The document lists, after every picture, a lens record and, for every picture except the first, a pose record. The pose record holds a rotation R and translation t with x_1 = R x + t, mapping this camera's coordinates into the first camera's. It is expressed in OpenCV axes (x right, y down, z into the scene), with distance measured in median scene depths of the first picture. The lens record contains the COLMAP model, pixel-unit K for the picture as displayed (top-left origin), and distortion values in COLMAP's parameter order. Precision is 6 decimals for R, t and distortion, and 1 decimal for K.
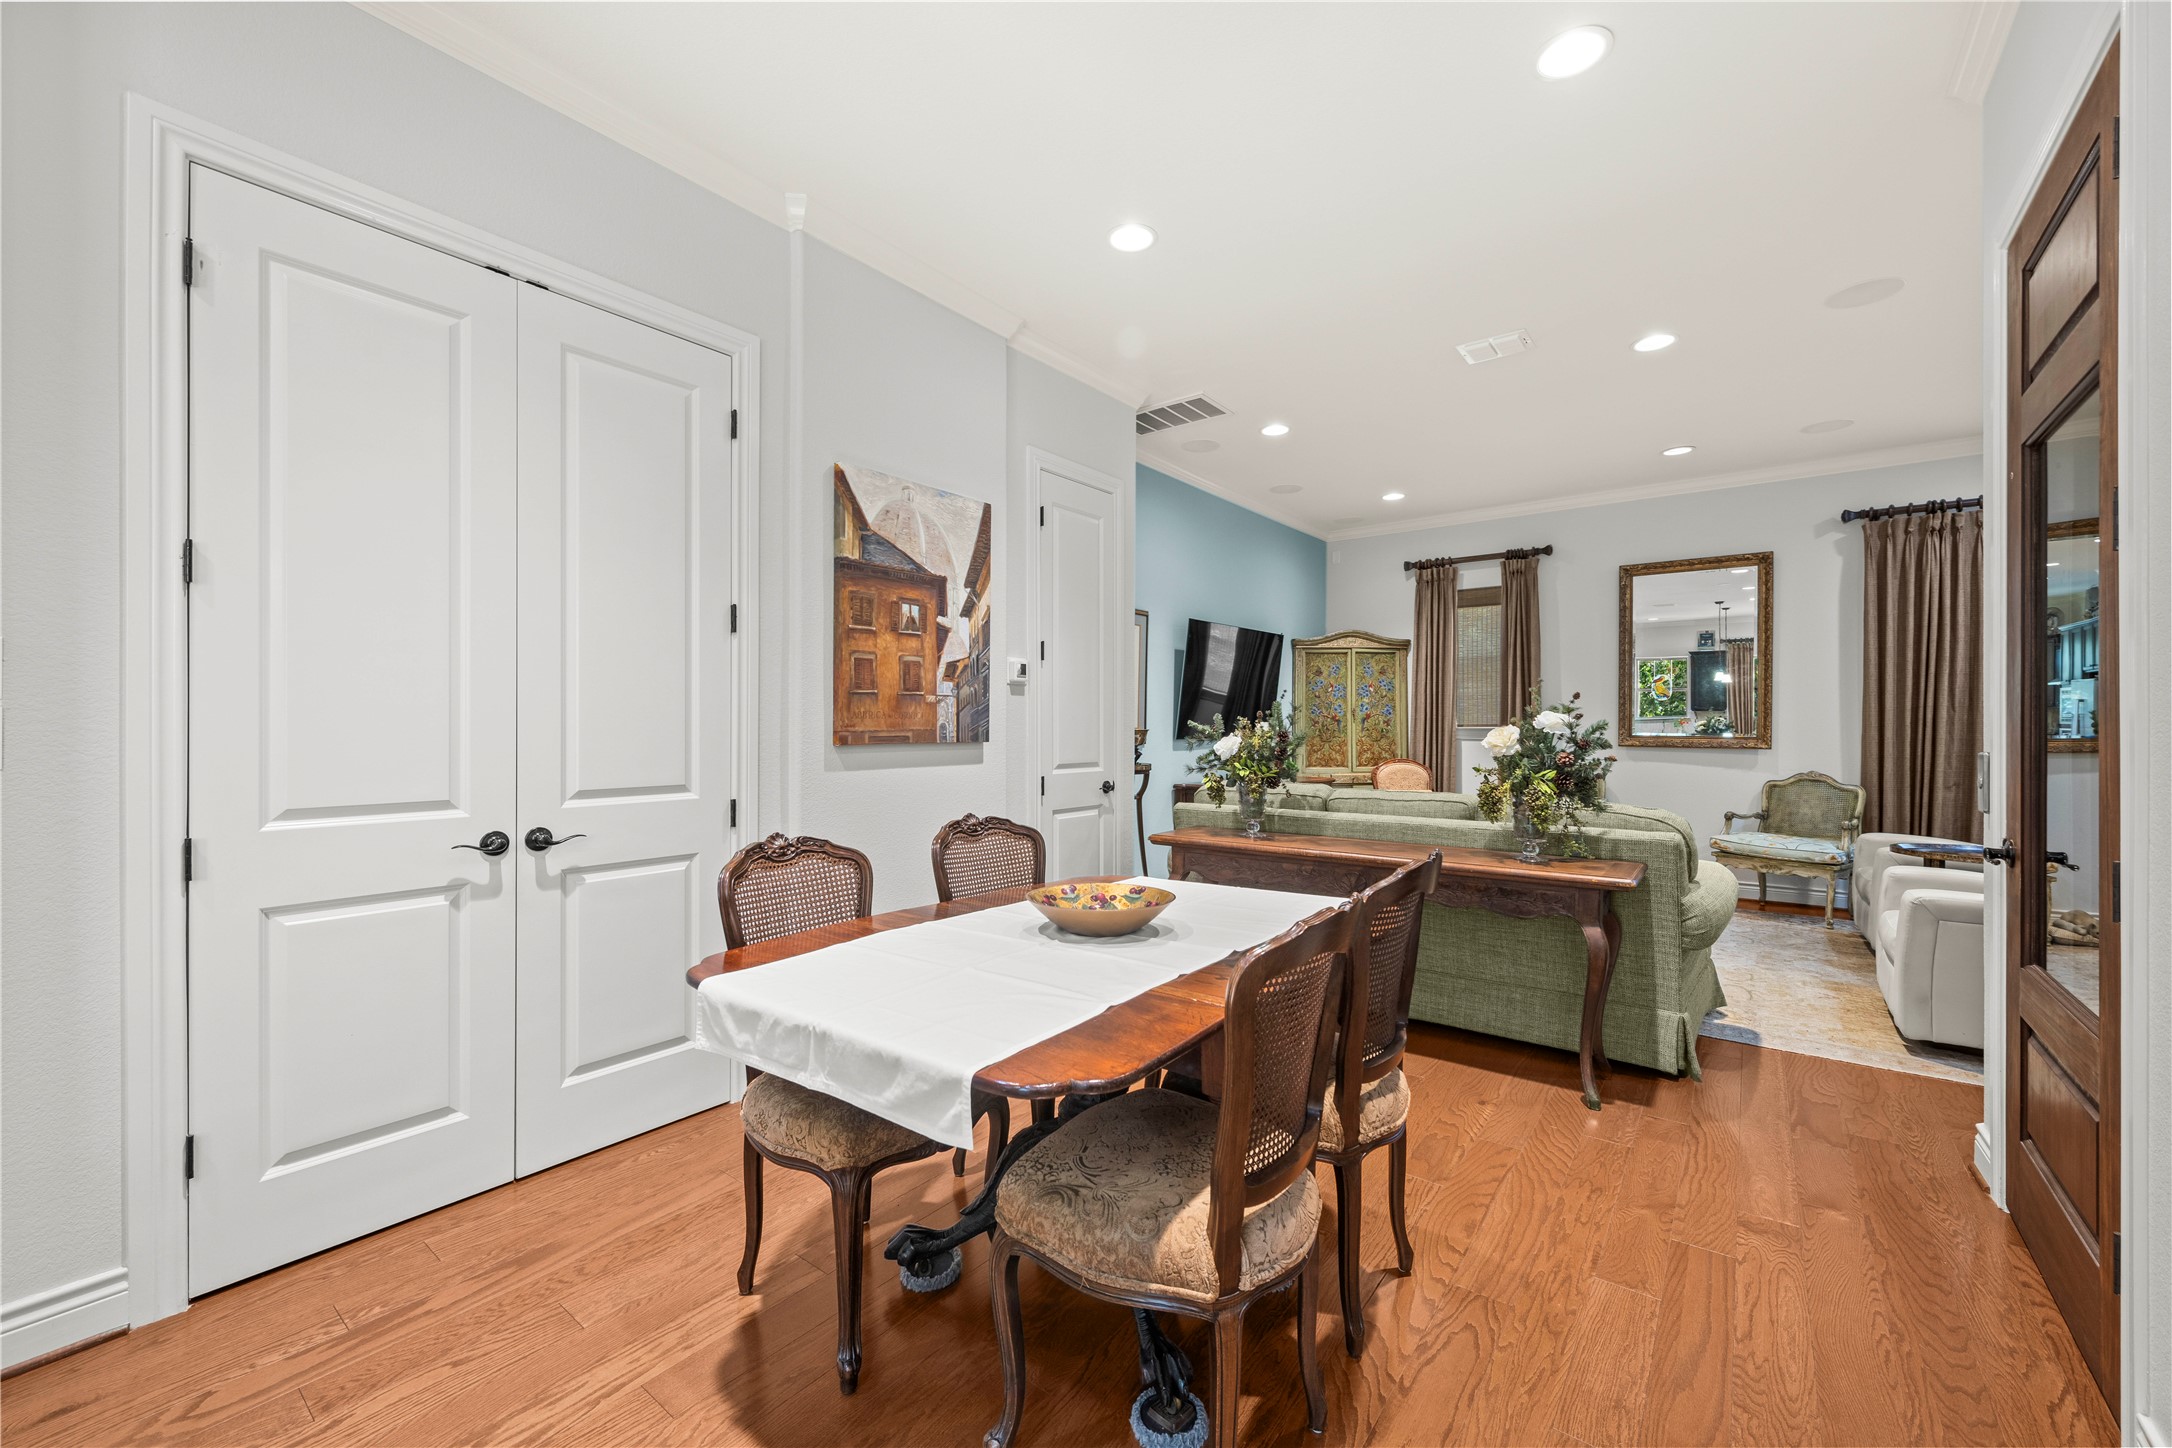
lens RADIAL K [[857.1, 0, 1082.4], [0, 857.1, 726.4], [0, 0, 1]] dist [0.000090, -0.000519]
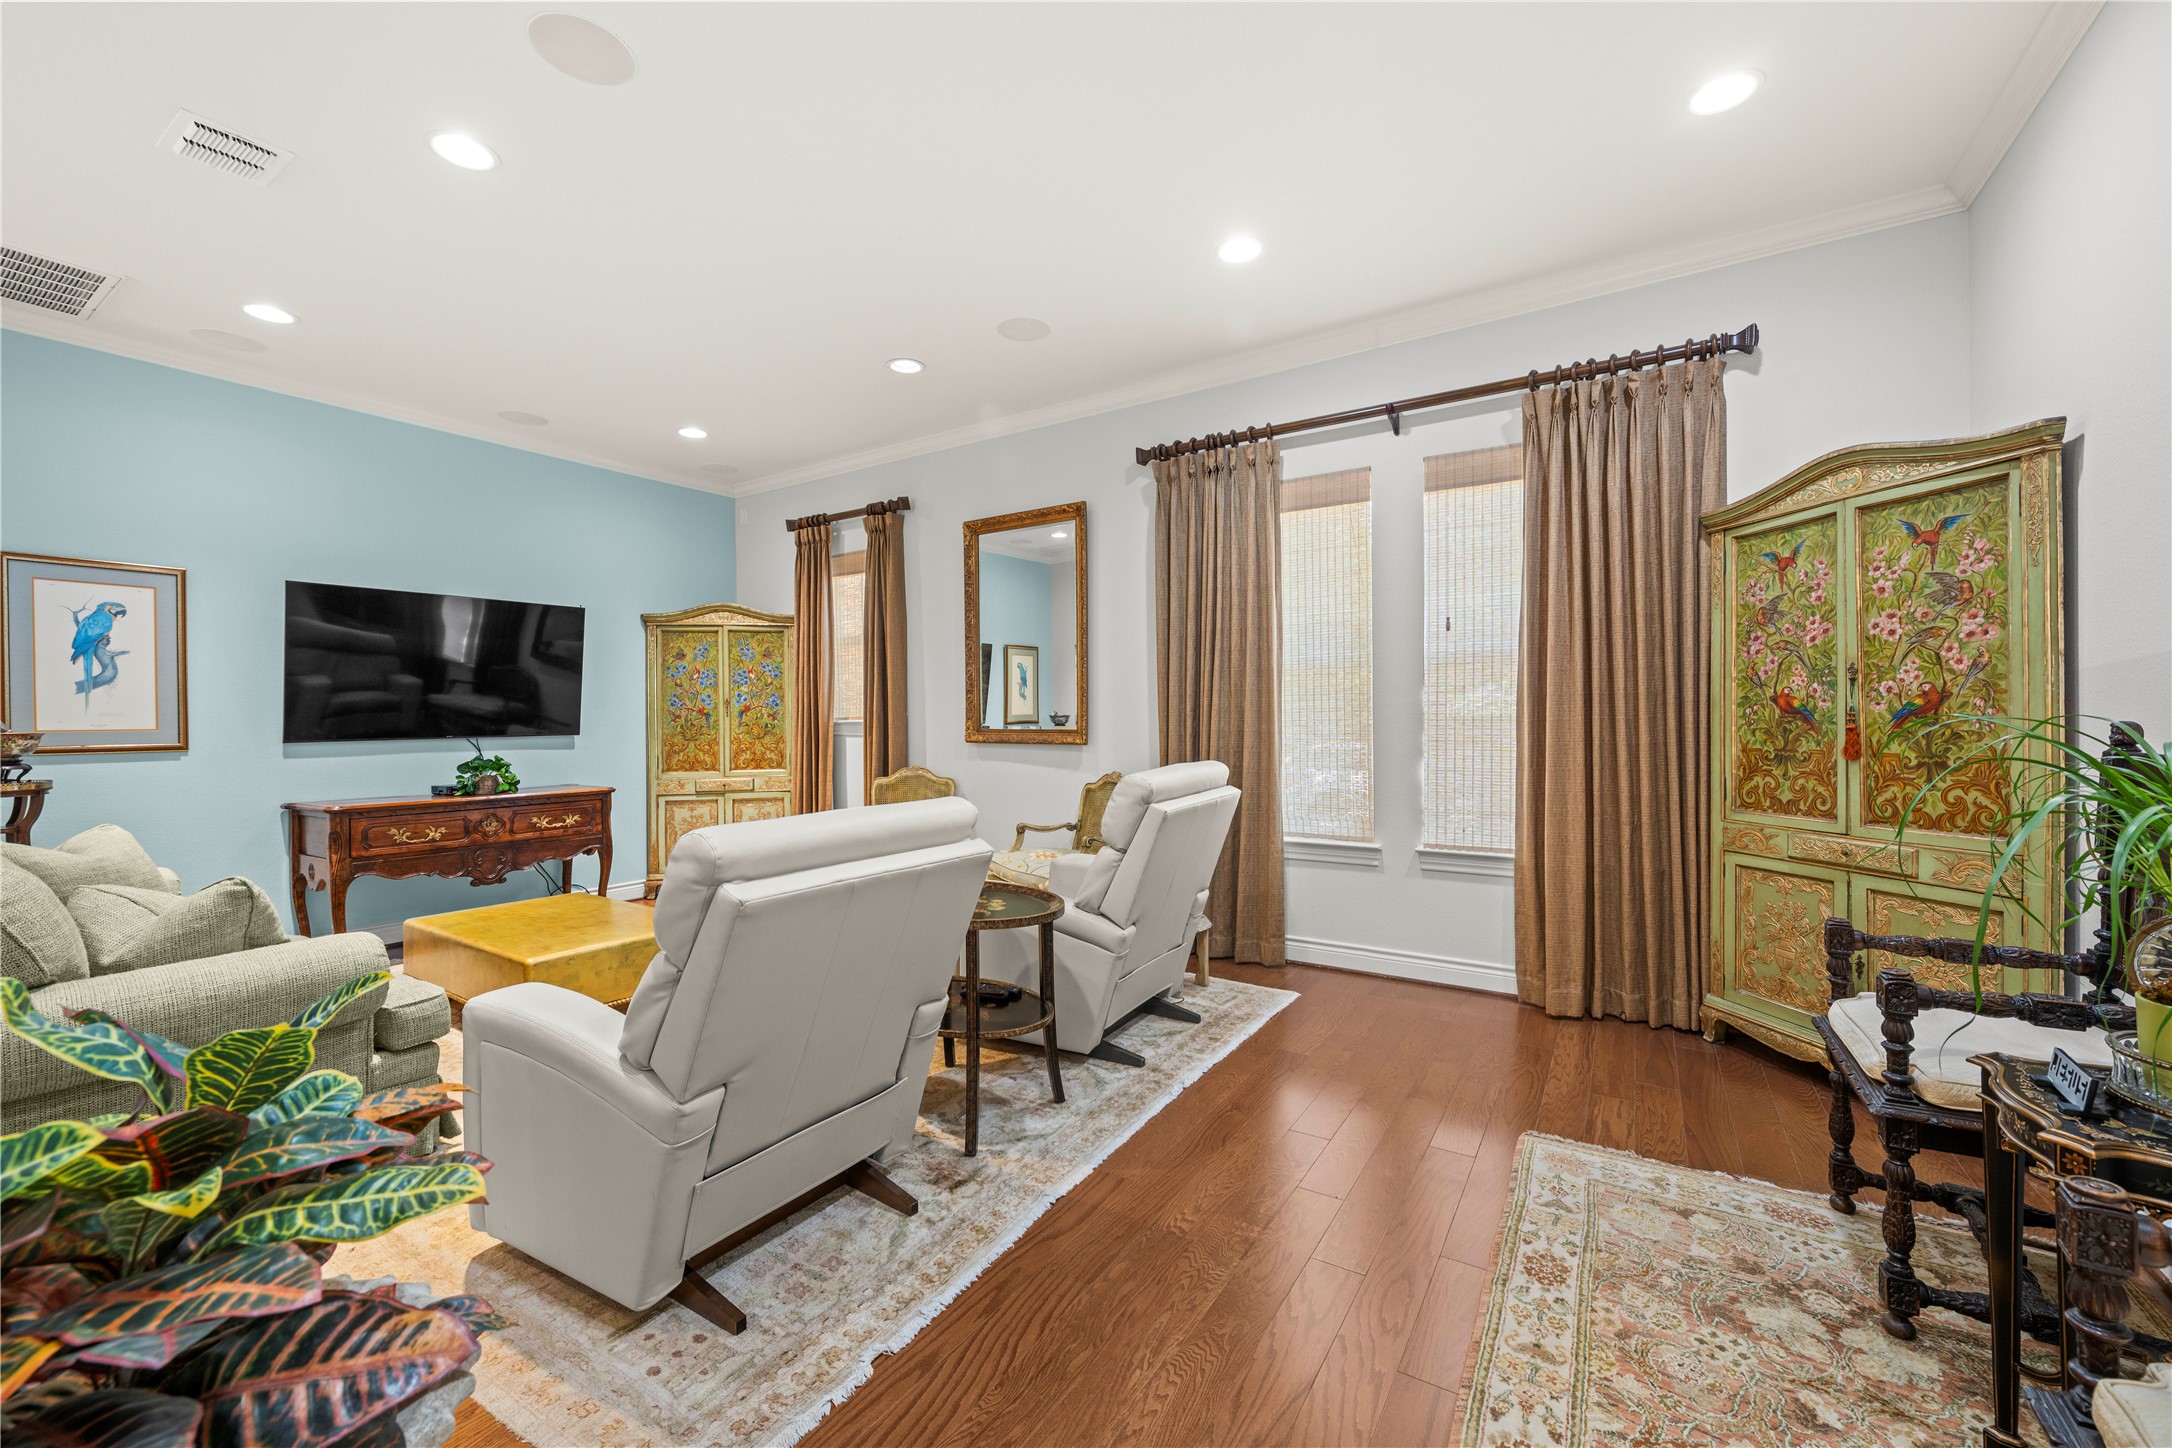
lens RADIAL K [[857.1, 0, 1087.0], [0, 857.1, 721.8], [0, 0, 1]] dist [0.000090, -0.000519]
pose [[0.995045, -0.012410, 0.098644, 0.600639], [0.011899, 0.999913, 0.005766, 0.000093], [-0.098707, -0.004564, 0.995106, 0.158406]]
